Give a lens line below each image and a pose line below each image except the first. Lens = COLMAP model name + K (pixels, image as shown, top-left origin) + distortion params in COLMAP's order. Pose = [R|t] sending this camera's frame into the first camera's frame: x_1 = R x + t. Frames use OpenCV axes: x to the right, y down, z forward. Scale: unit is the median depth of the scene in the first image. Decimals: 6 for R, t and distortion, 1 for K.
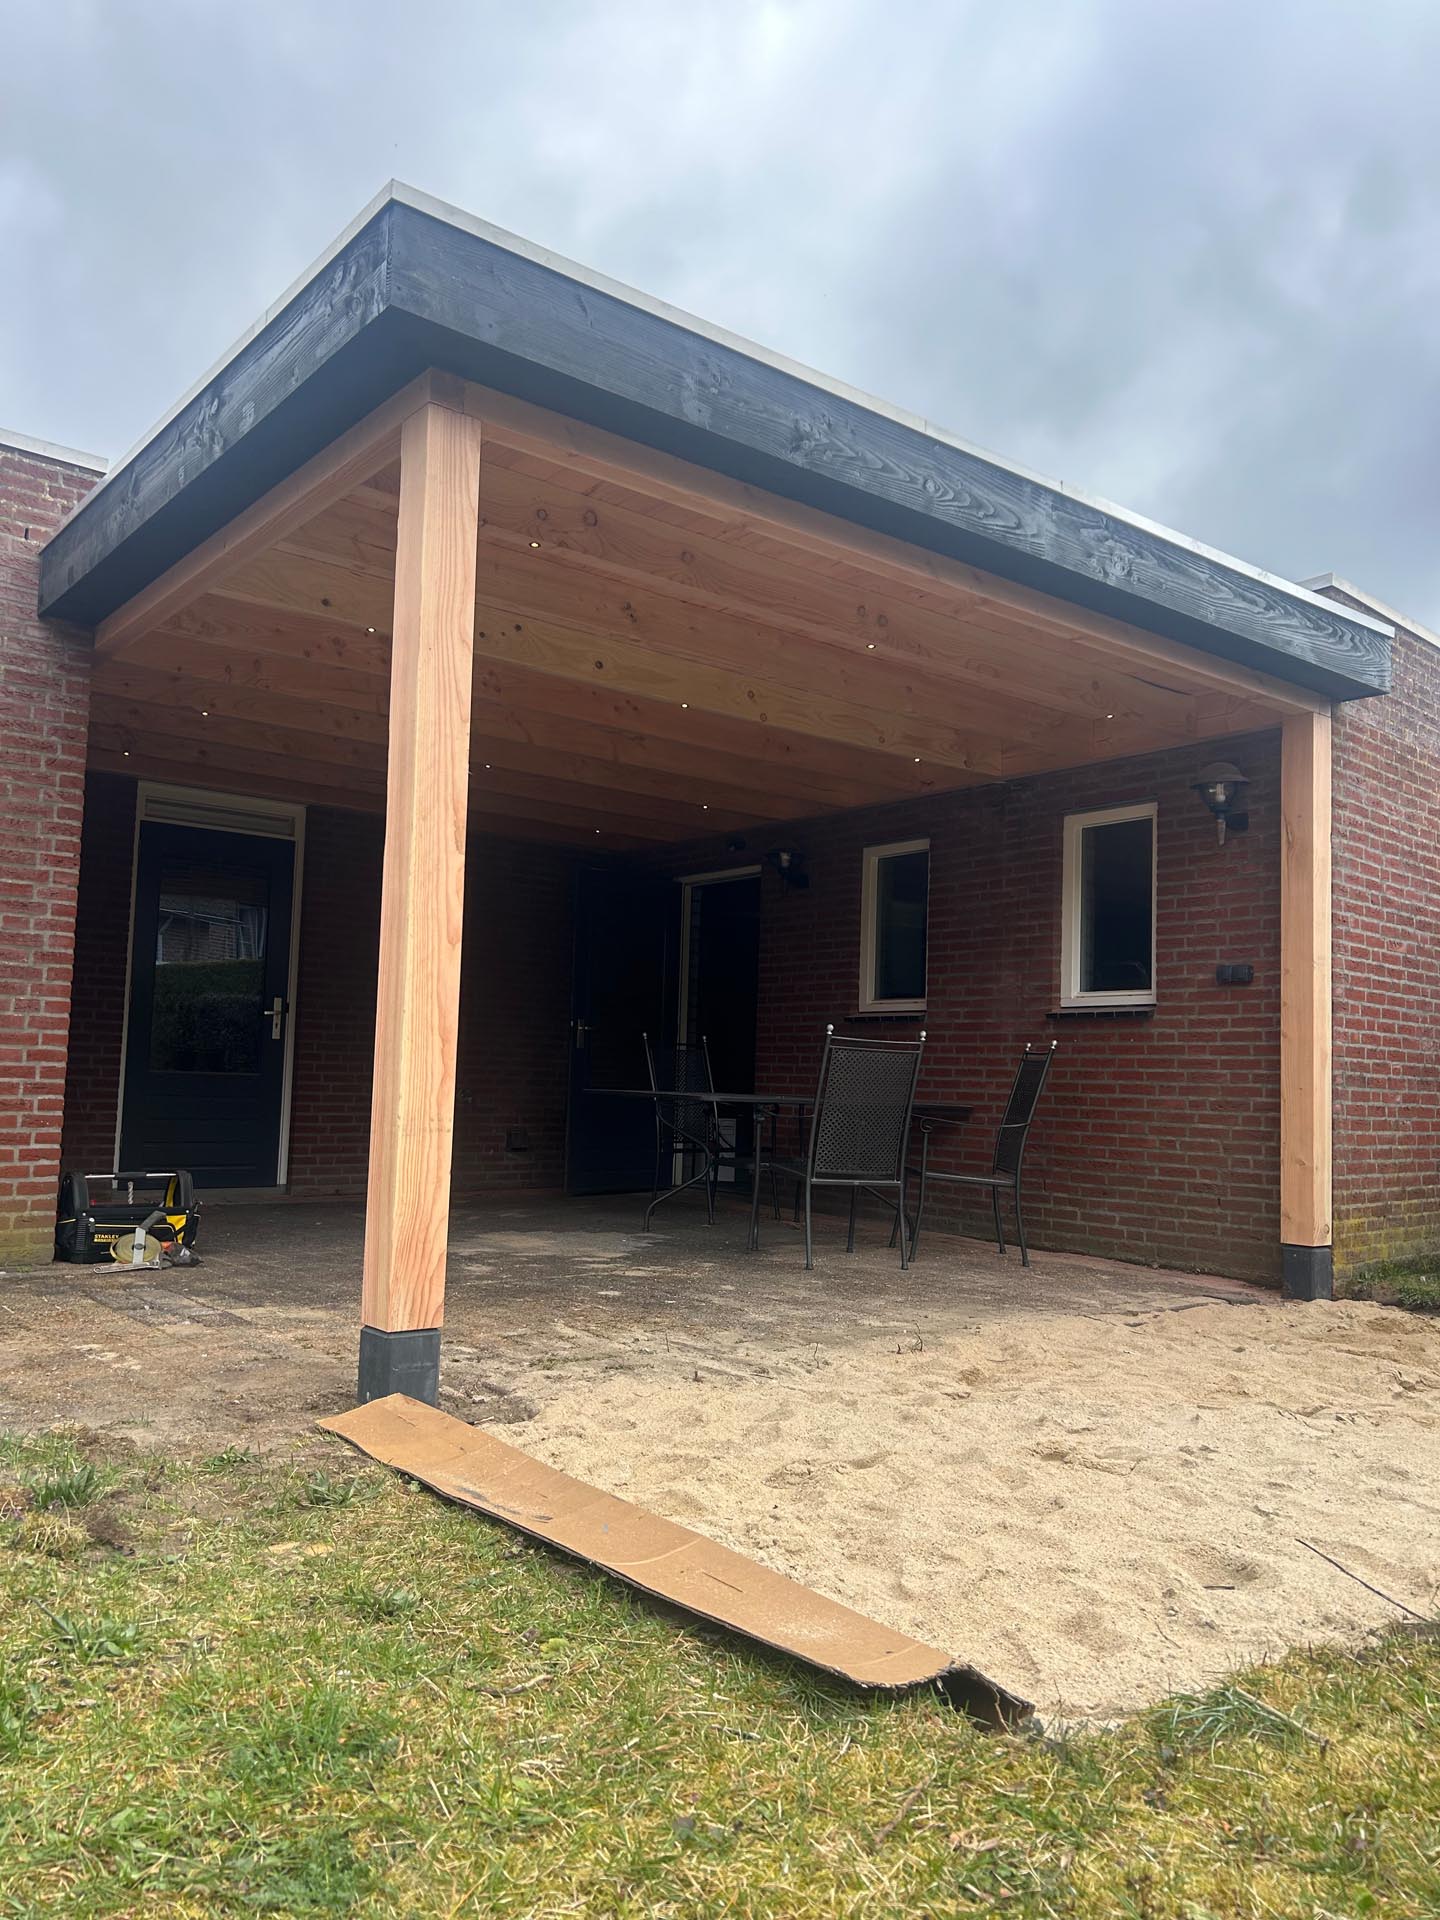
lens RADIAL K [[1458.8, 0, 720.0], [0, 1458.8, 960.0], [0, 0, 1]] dist [0.029362, -0.005182]
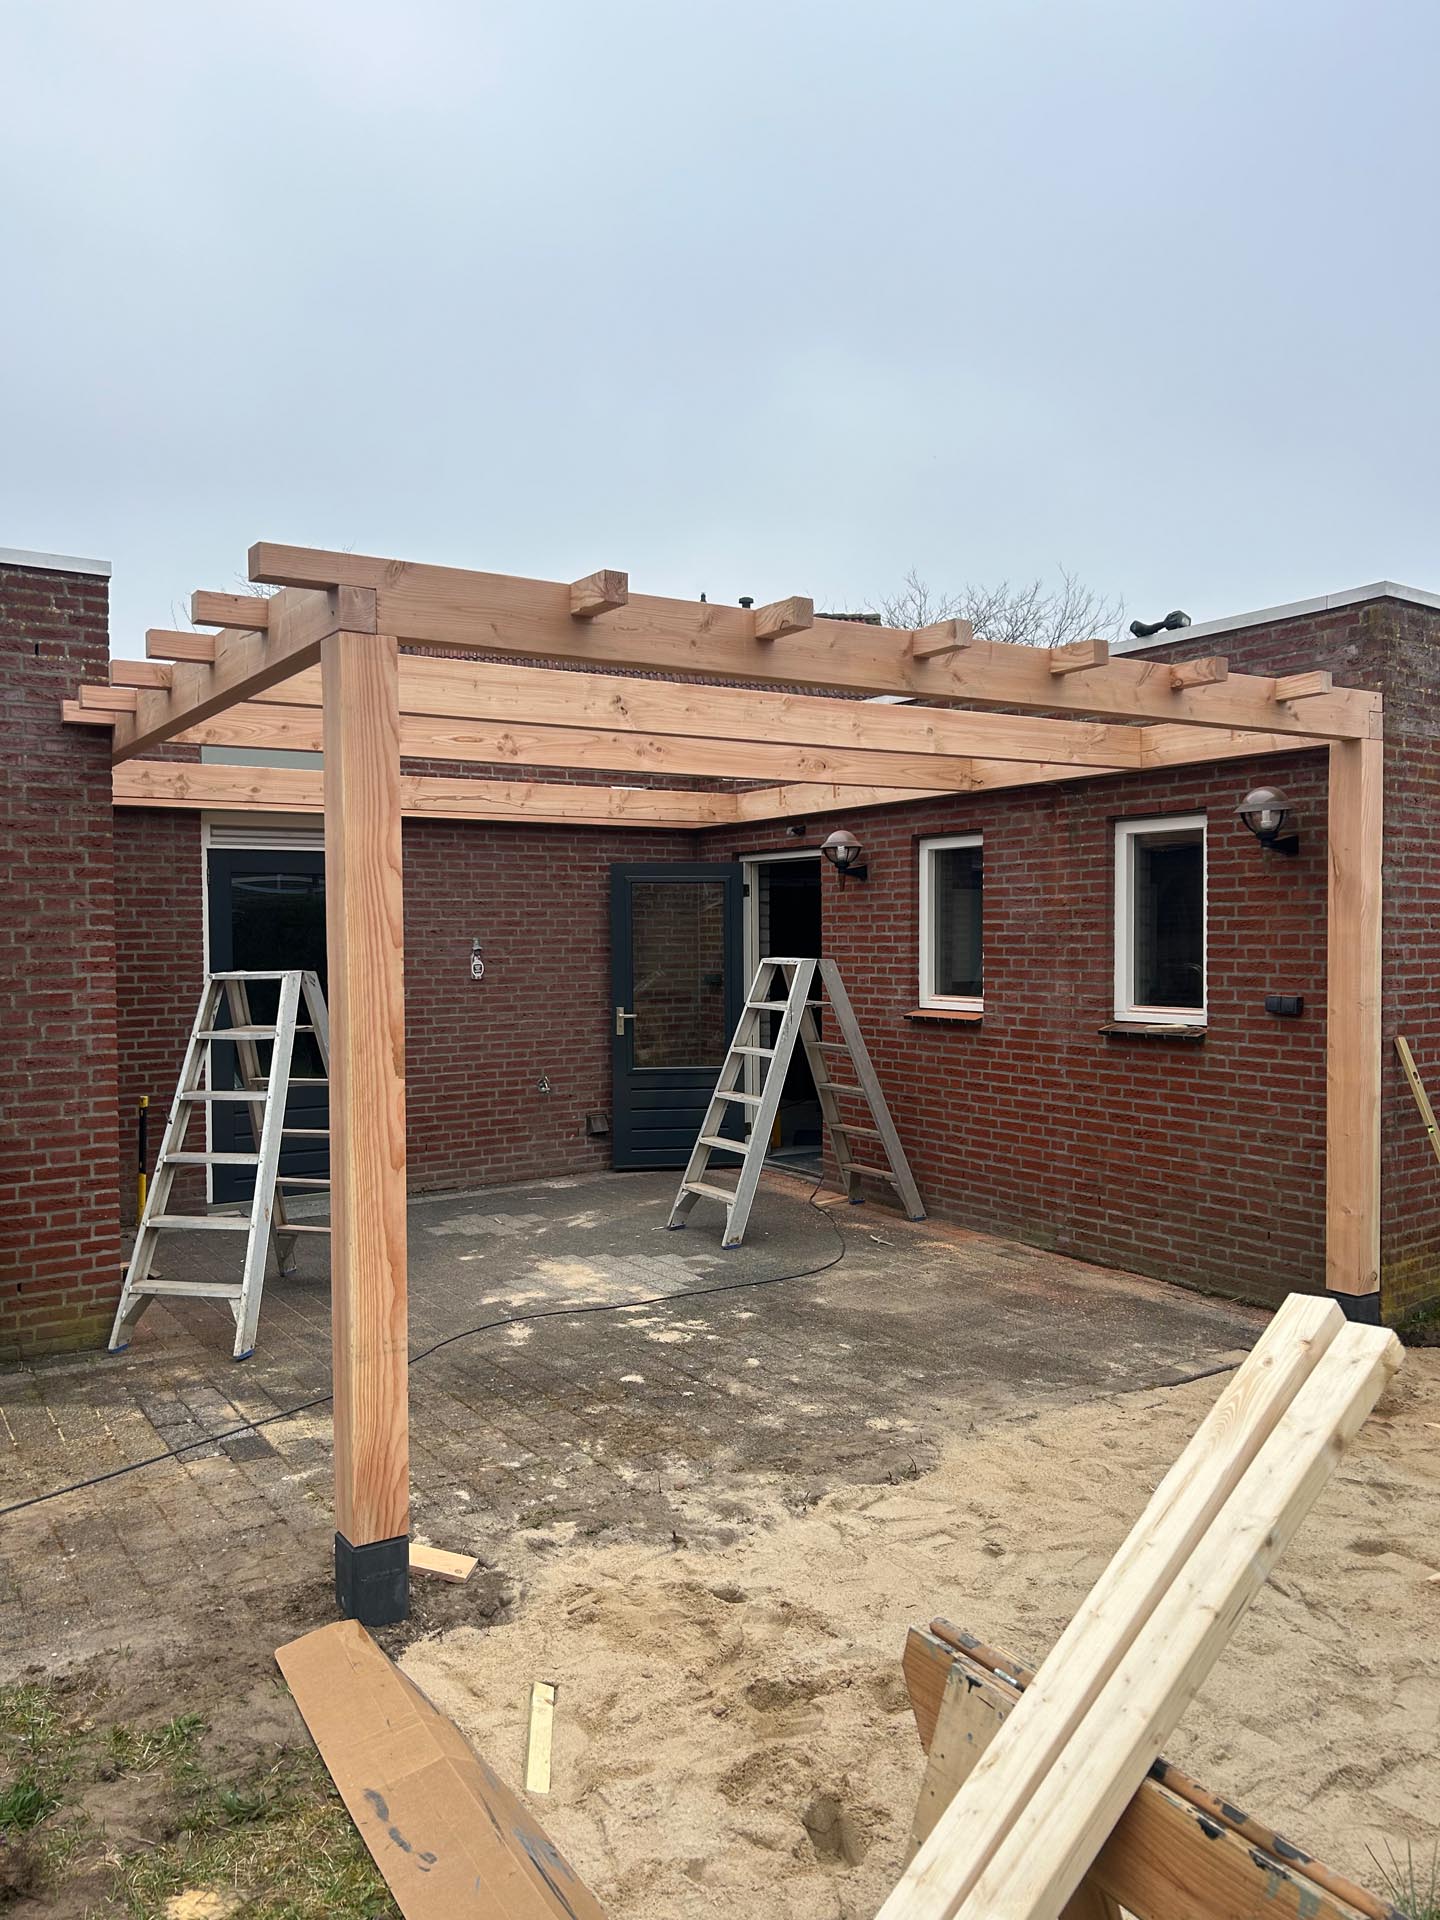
lens RADIAL K [[1459.0, 0, 726.8], [0, 1459.0, 958.9], [0, 0, 1]] dist [0.023178, -0.003981]
pose [[0.994569, -0.034605, -0.098159, 0.083936], [0.044714, 0.993703, 0.102740, -0.139471], [0.093985, -0.106571, 0.989853, 0.014327]]
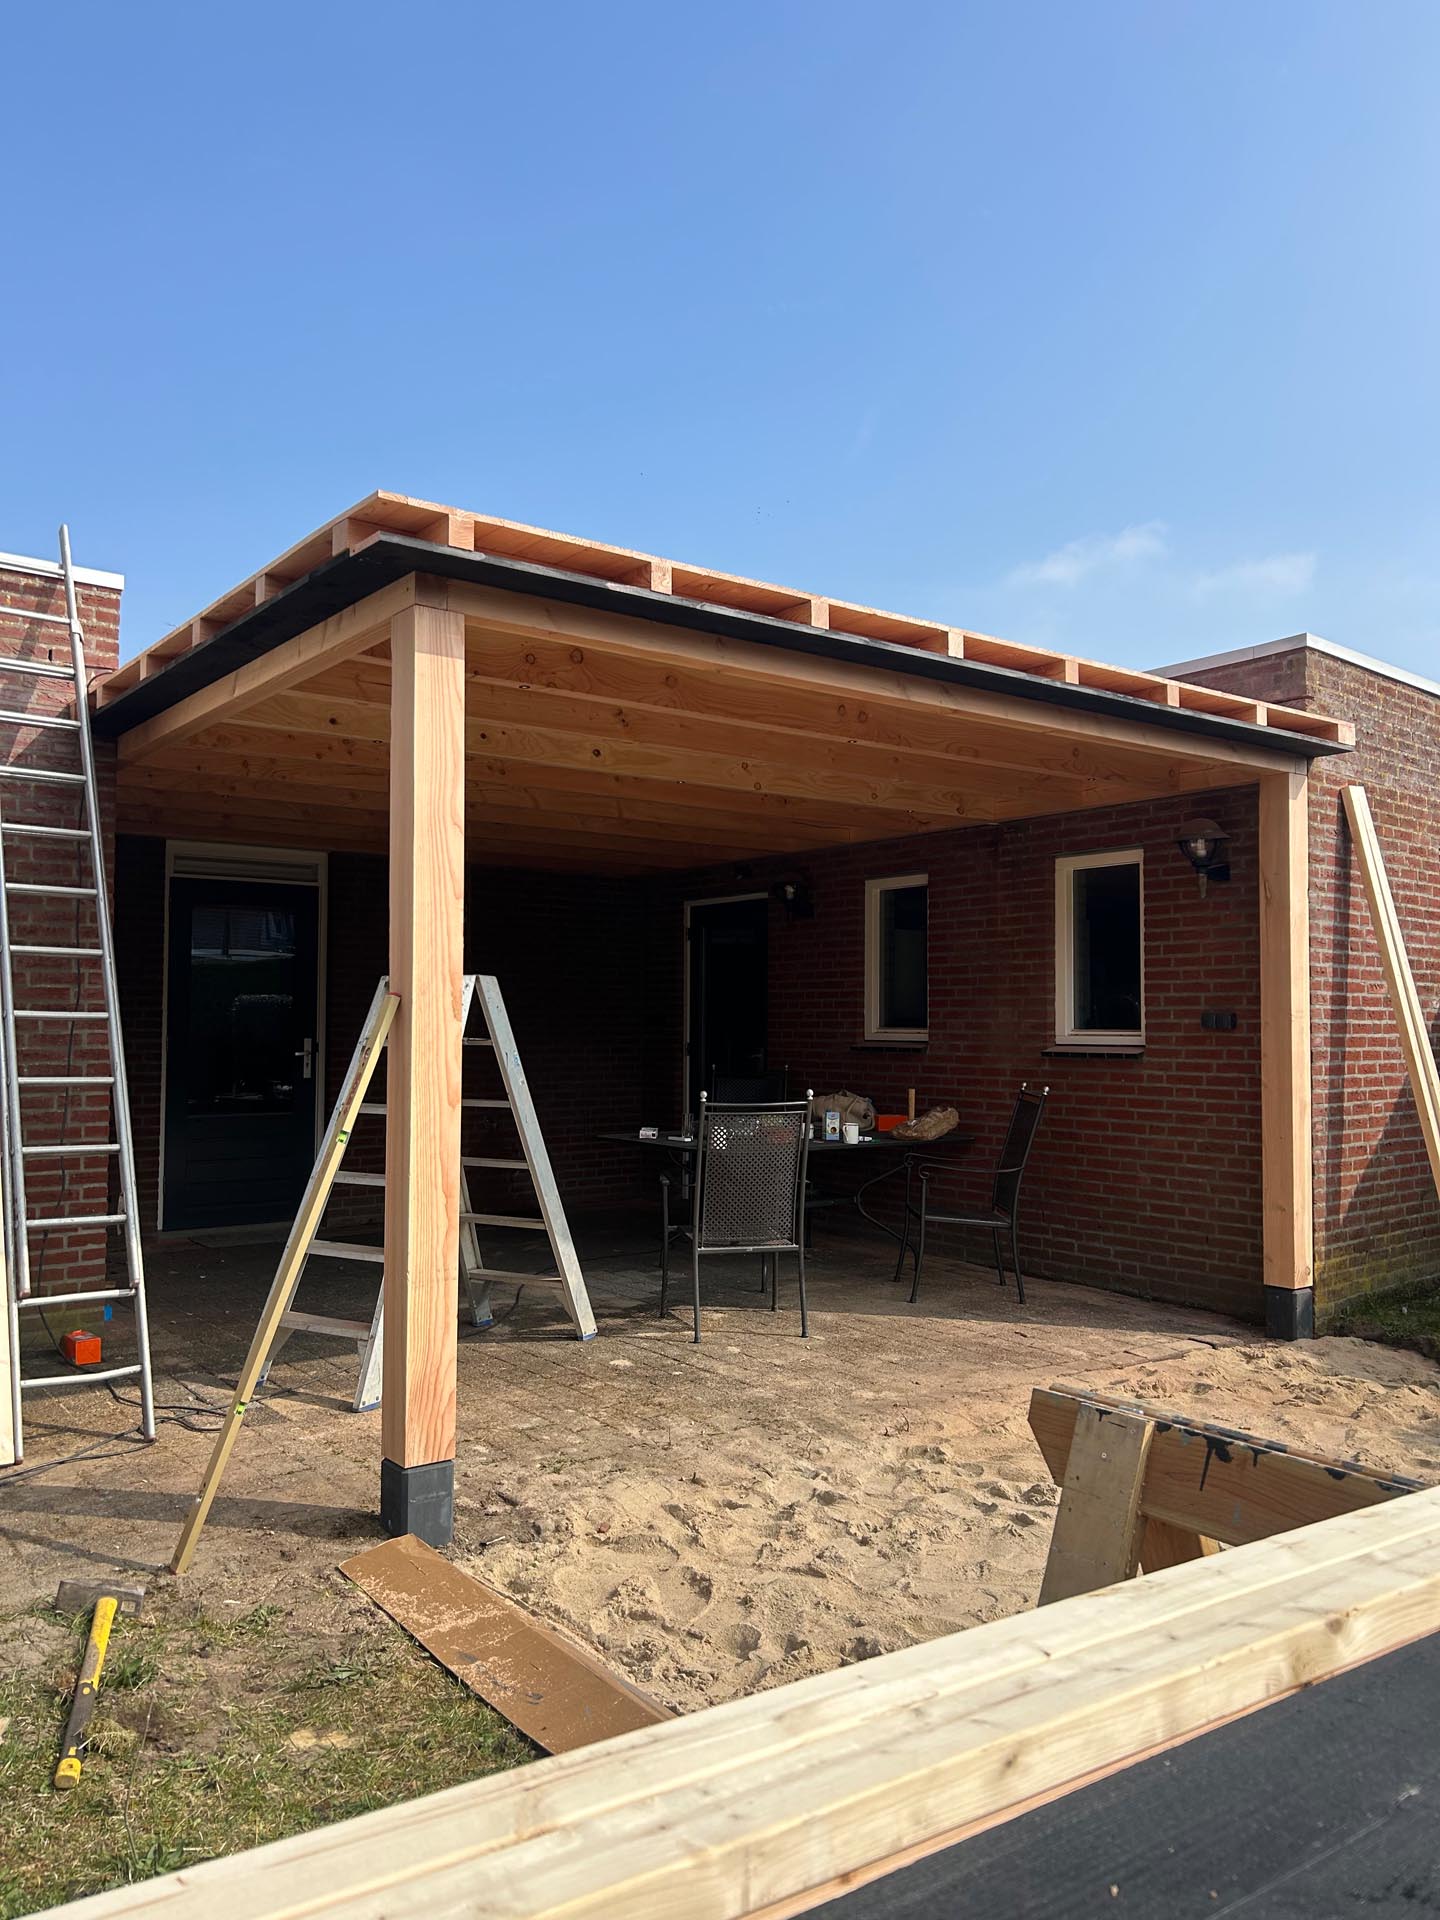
lens RADIAL K [[1453.9, 0, 718.4], [0, 1453.9, 953.2], [0, 0, 1]] dist [0.030466, -0.003181]
pose [[0.999349, -0.026674, -0.024281, 0.024111], [0.027542, 0.998967, 0.036148, -0.087818], [0.023292, -0.036793, 0.999051, -0.040743]]
